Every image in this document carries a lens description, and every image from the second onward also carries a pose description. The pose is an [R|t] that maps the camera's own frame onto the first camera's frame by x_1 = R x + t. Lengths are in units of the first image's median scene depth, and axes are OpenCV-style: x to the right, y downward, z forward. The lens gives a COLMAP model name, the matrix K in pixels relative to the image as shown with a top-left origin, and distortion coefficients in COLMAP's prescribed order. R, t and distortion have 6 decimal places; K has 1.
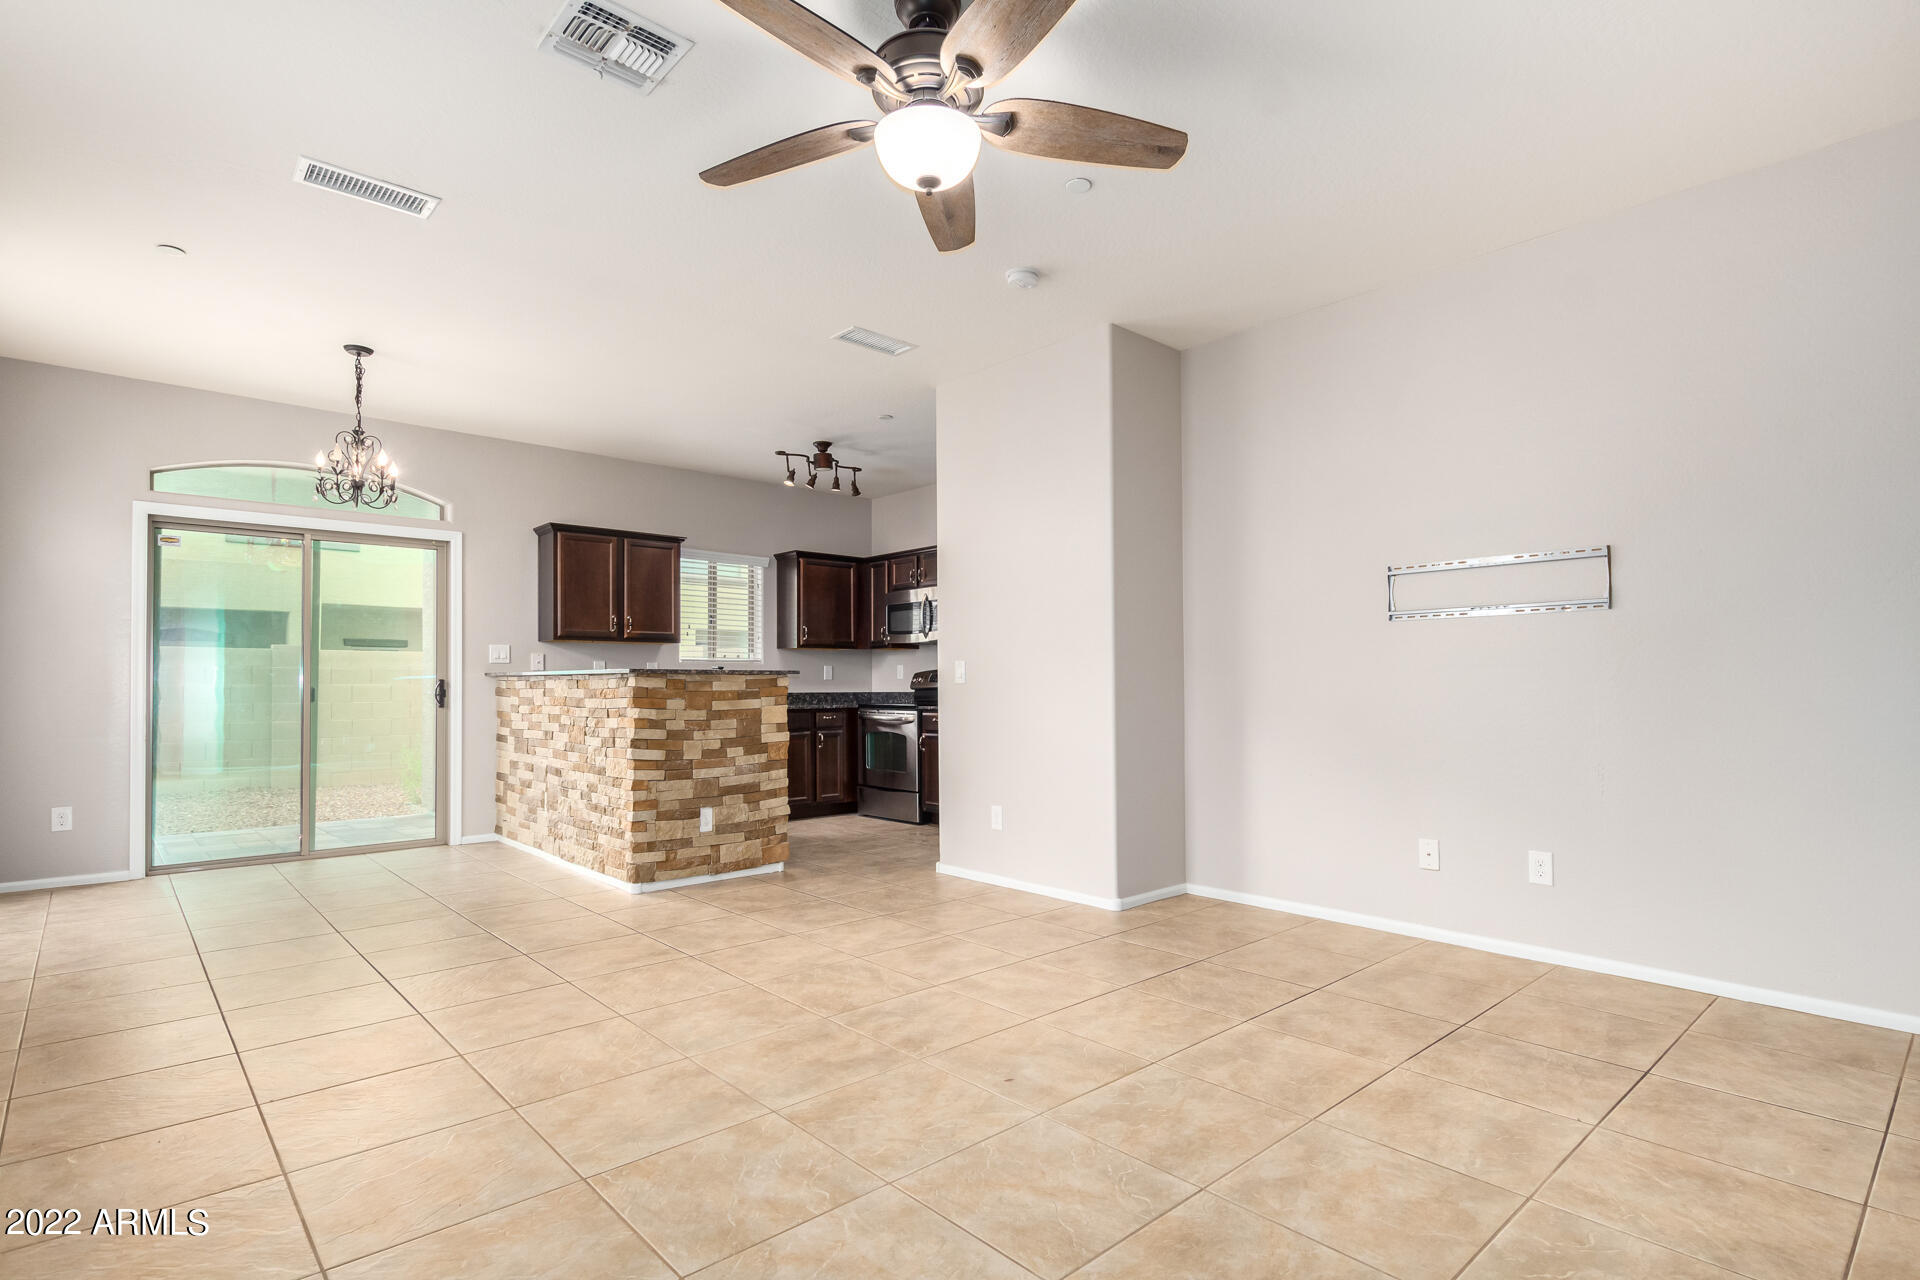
lens RADIAL K [[969.2, 0, 955.0], [0, 969.2, 680.2], [0, 0, 1]] dist [0.003668, 0.000458]
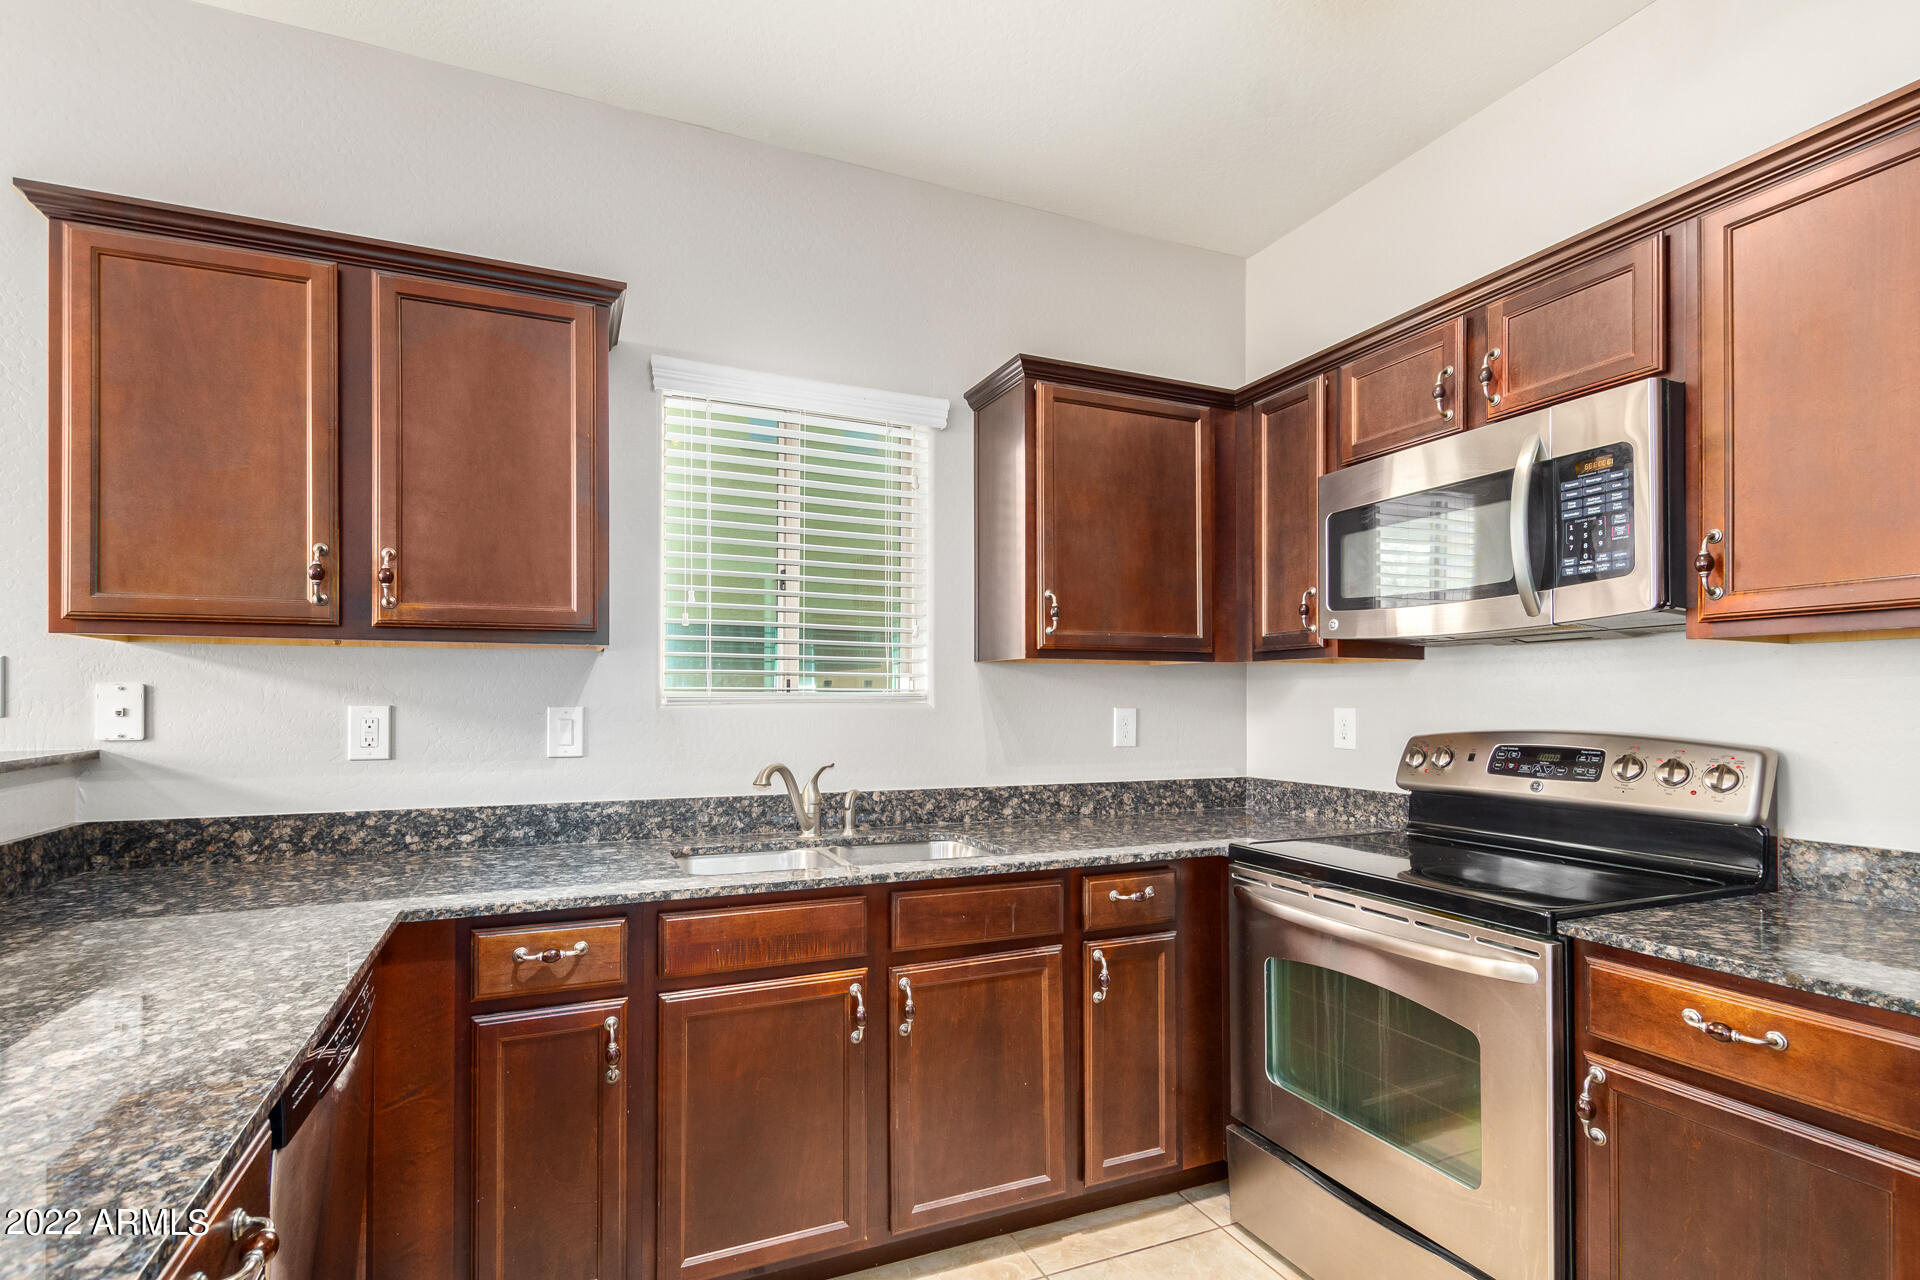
lens RADIAL K [[915.4, 0, 953.7], [0, 915.4, 697.6], [0, 0, 1]] dist [0.001733, 0.000224]
pose [[0.948282, -0.002762, -0.317418, -0.137695], [0.002126, 0.999995, -0.002351, -0.030823], [0.317423, 0.001554, 0.948283, 1.083065]]
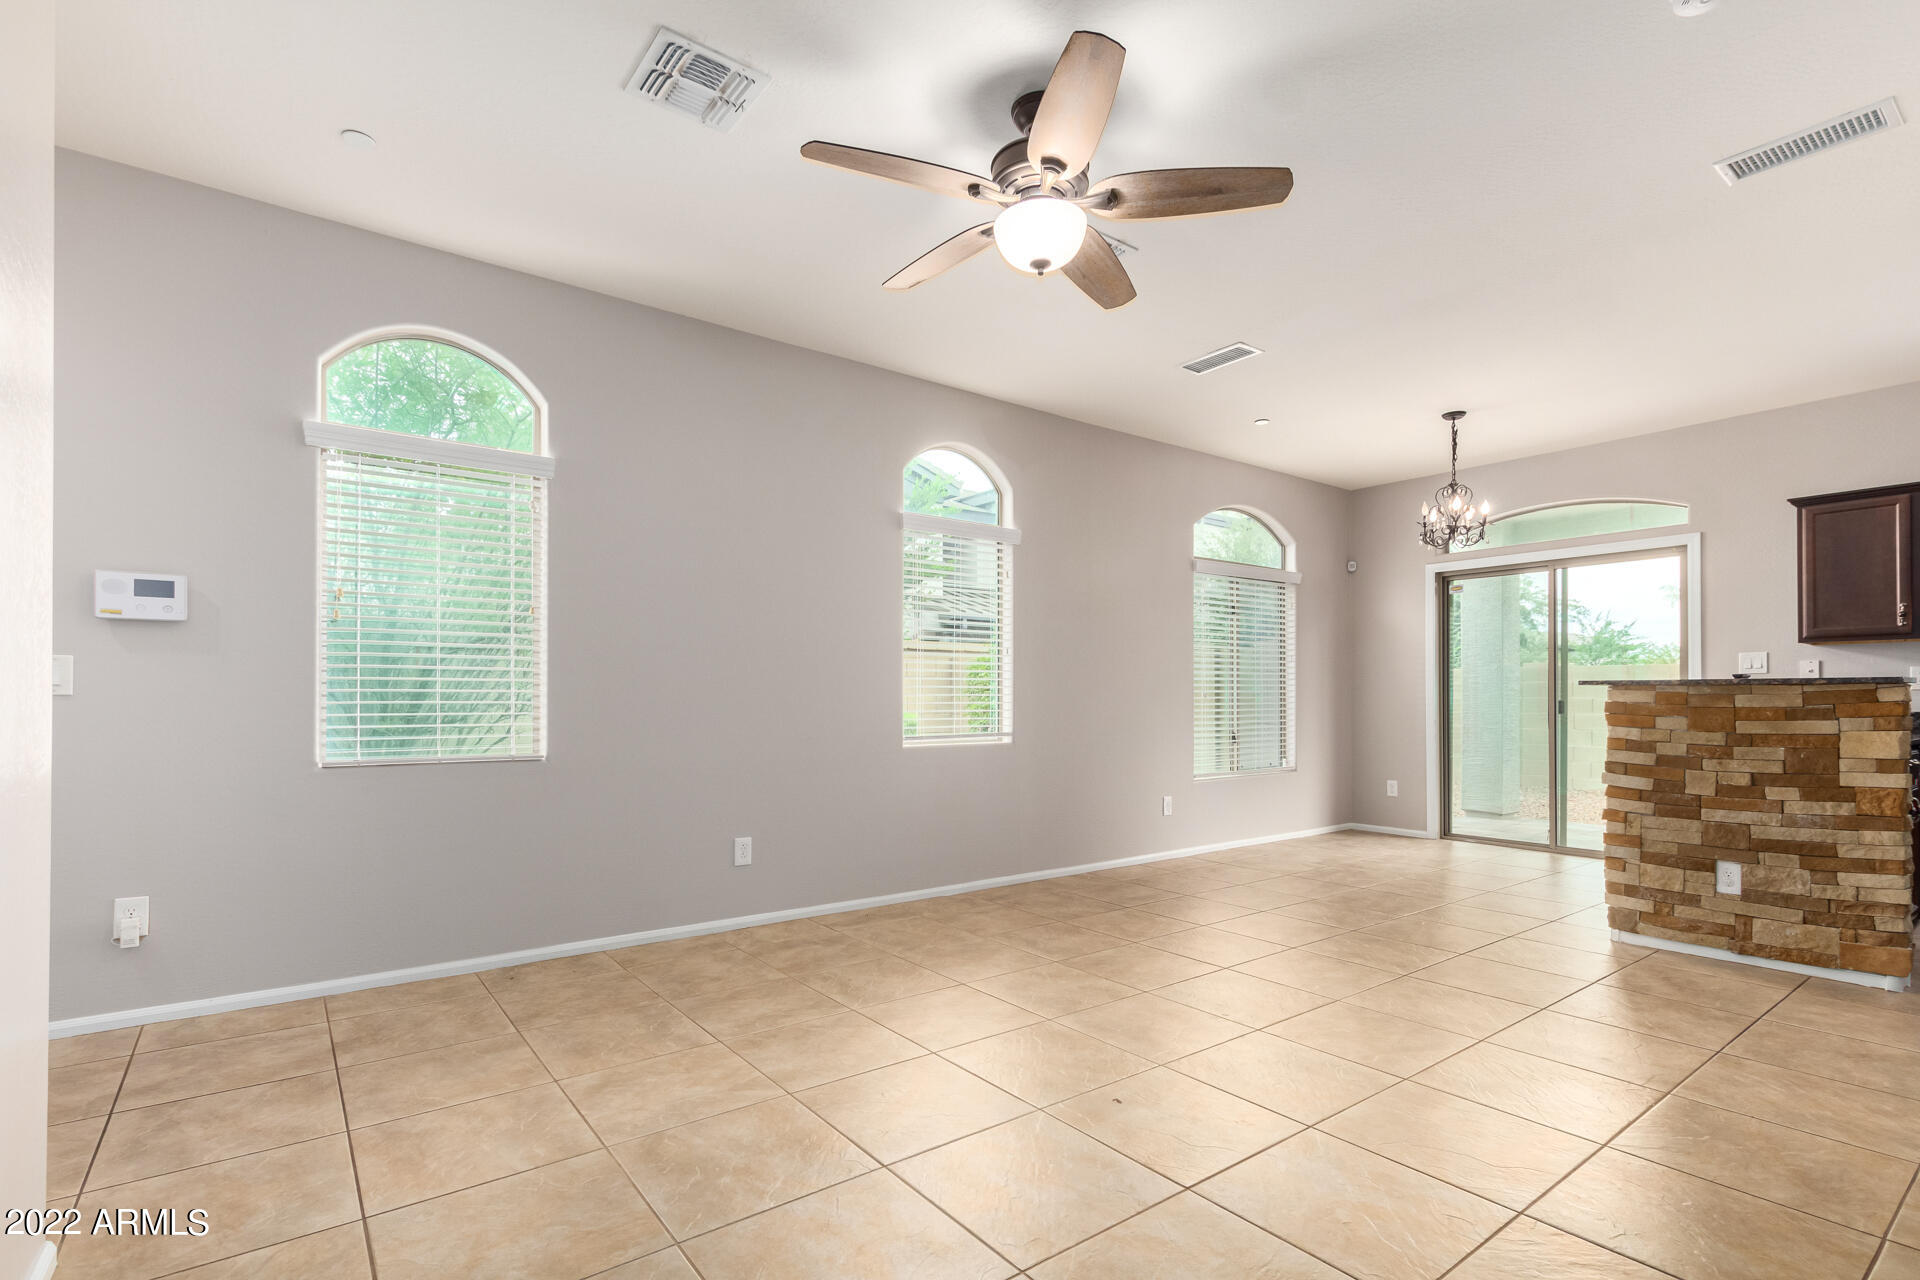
lens RADIAL K [[894.0, 0, 962.4], [0, 894.0, 696.0], [0, 0, 1]] dist [0.002012, -0.000374]
pose [[-0.088045, -0.001916, -0.996115, 0.500067], [0.001300, 0.999997, -0.002038, 0.002958], [0.996116, -0.001474, -0.088043, 0.476931]]
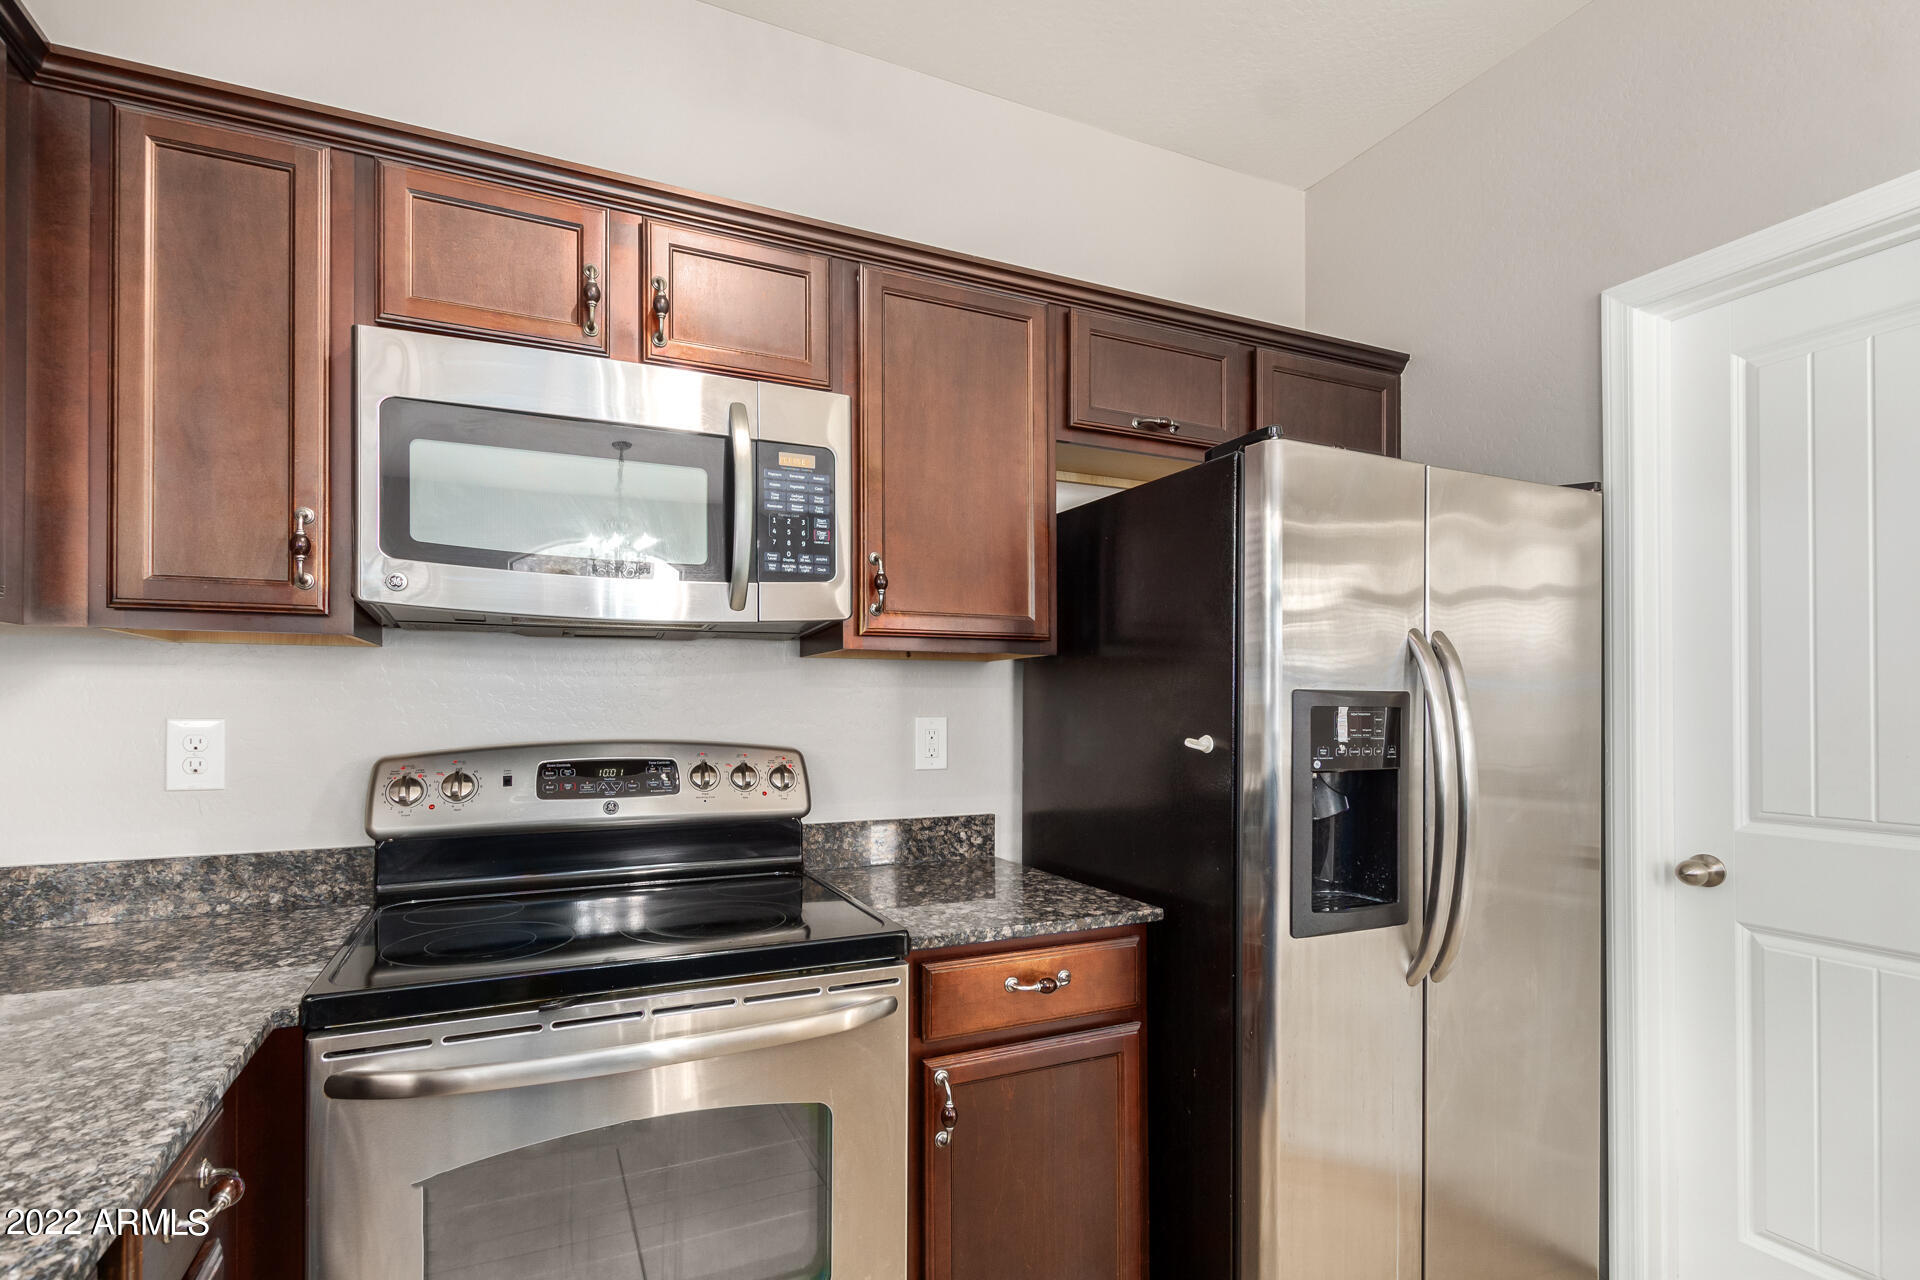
lens RADIAL K [[915.4, 0, 953.7], [0, 915.4, 697.6], [0, 0, 1]] dist [0.001733, 0.000224]
pose [[0.295358, 0.008026, 0.955353, -0.301956], [-0.000986, 0.999967, -0.008096, -0.030457], [-0.955386, 0.001449, 0.295356, 1.312577]]
